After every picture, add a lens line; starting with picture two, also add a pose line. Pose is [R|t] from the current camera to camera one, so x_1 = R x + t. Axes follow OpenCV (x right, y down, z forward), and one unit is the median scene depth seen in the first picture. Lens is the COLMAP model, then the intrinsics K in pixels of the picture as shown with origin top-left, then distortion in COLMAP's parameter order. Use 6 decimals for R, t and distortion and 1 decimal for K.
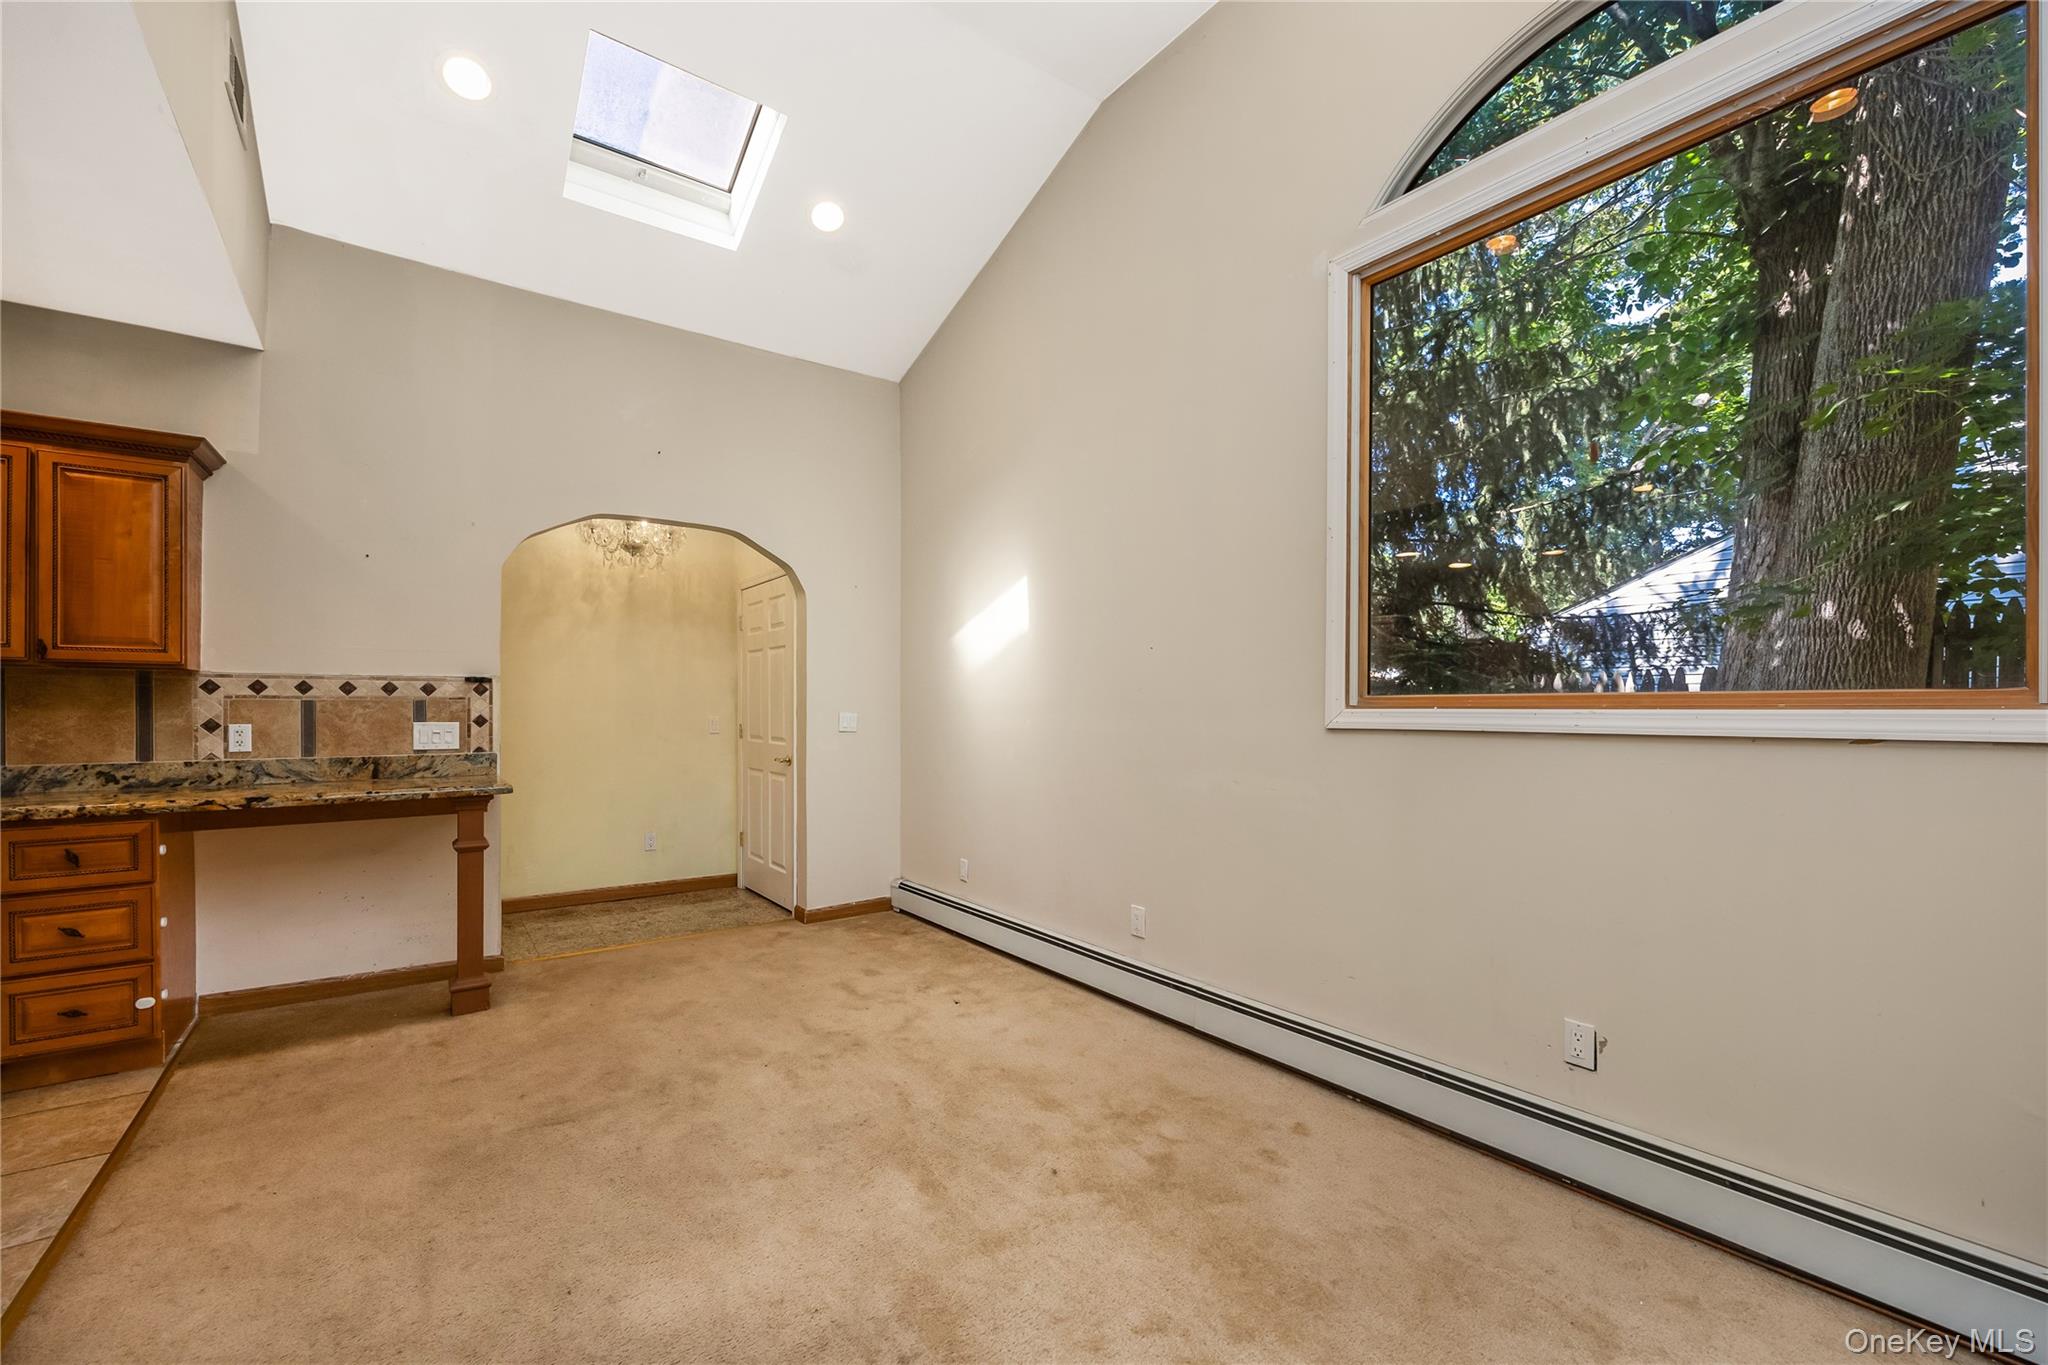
lens RADIAL K [[829.2, 0, 1036.6], [0, 829.2, 711.6], [0, 0, 1]] dist [-0.006703, -0.000596]
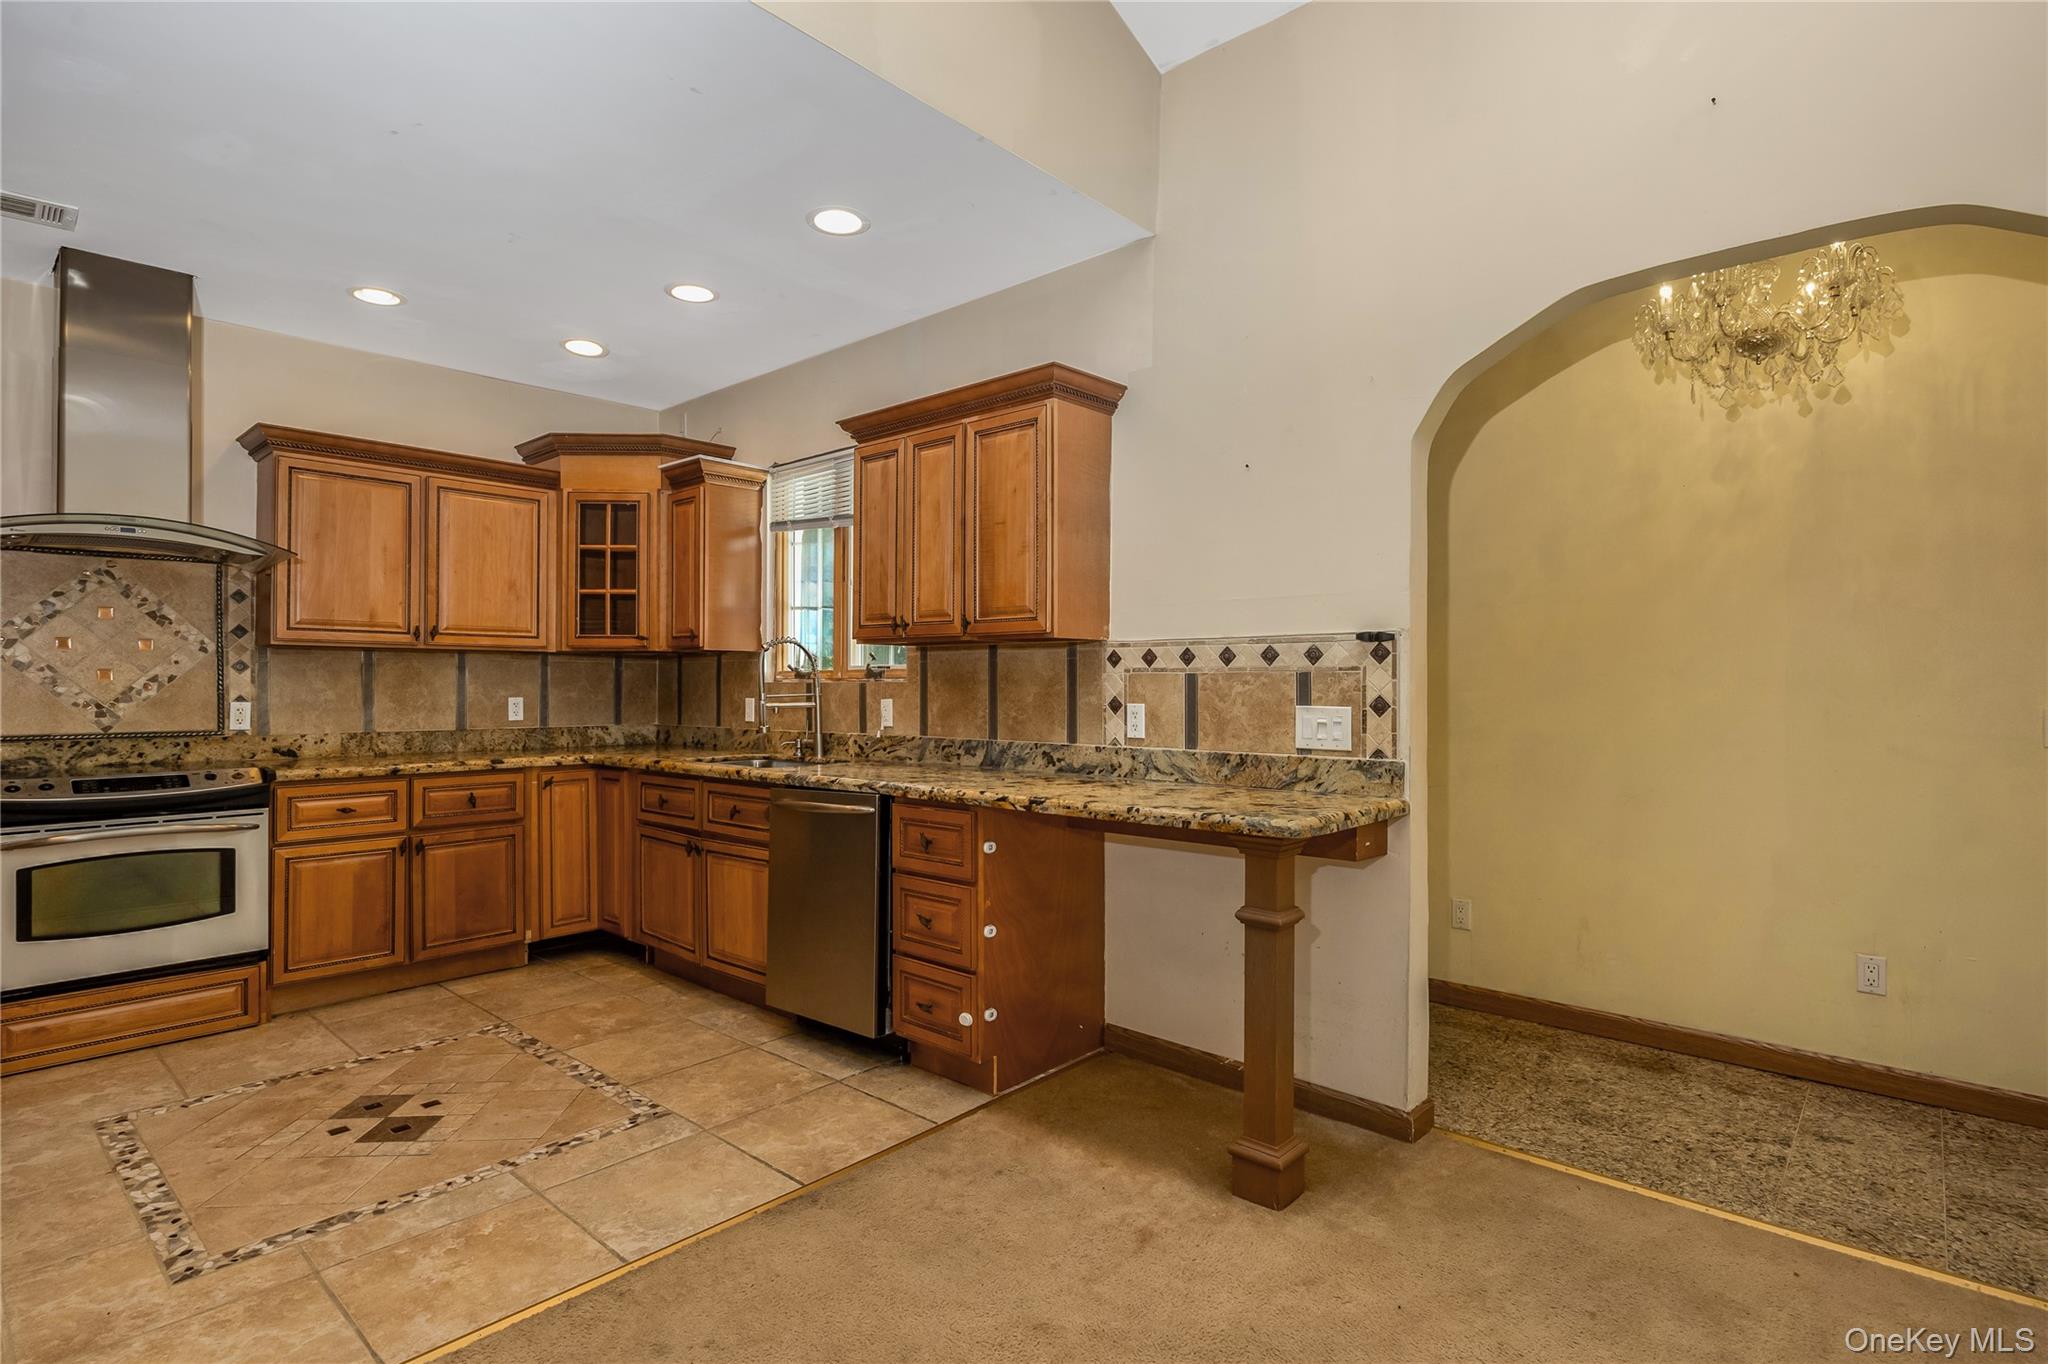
lens RADIAL K [[1006.7, 0, 1018.2], [0, 1006.7, 676.3], [0, 0, 1]] dist [-0.011016, 0.000854]
pose [[0.186926, -0.007895, -0.982342, -0.011584], [-0.005843, 0.999941, -0.009149, -0.002014], [0.982357, 0.007450, 0.186869, 0.660913]]
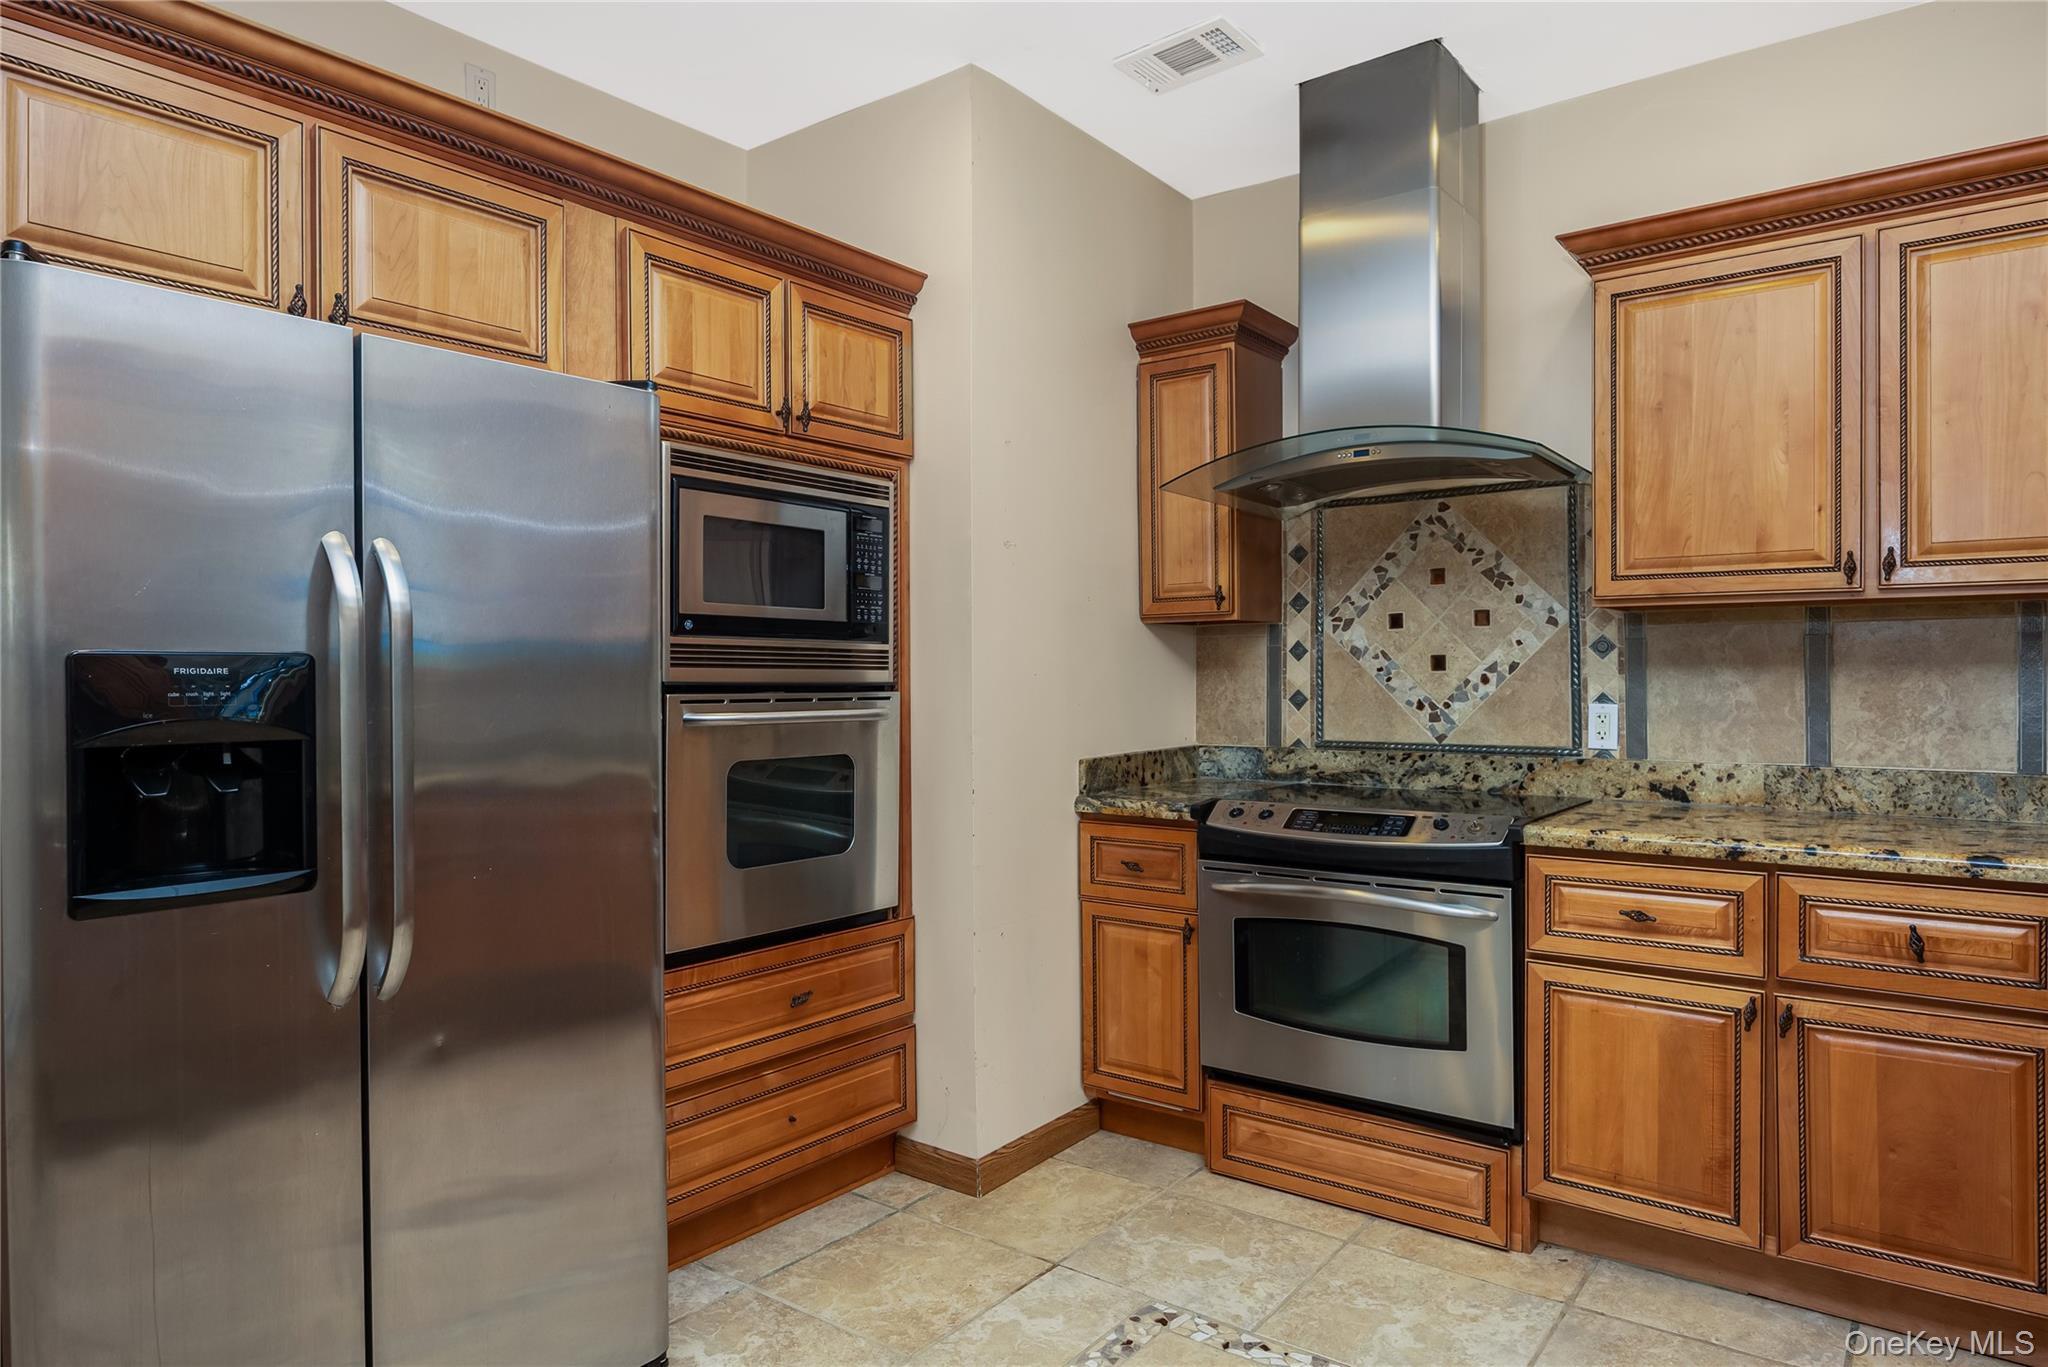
lens RADIAL K [[1240.7, 0, 1027.6], [0, 1240.7, 683.1], [0, 0, 1]] dist [-0.006175, -0.000373]
pose [[-0.964108, 0.008092, -0.265386, -0.695464], [0.004877, 0.999907, 0.012769, -0.005740], [0.265464, 0.011016, -0.964058, 0.735470]]
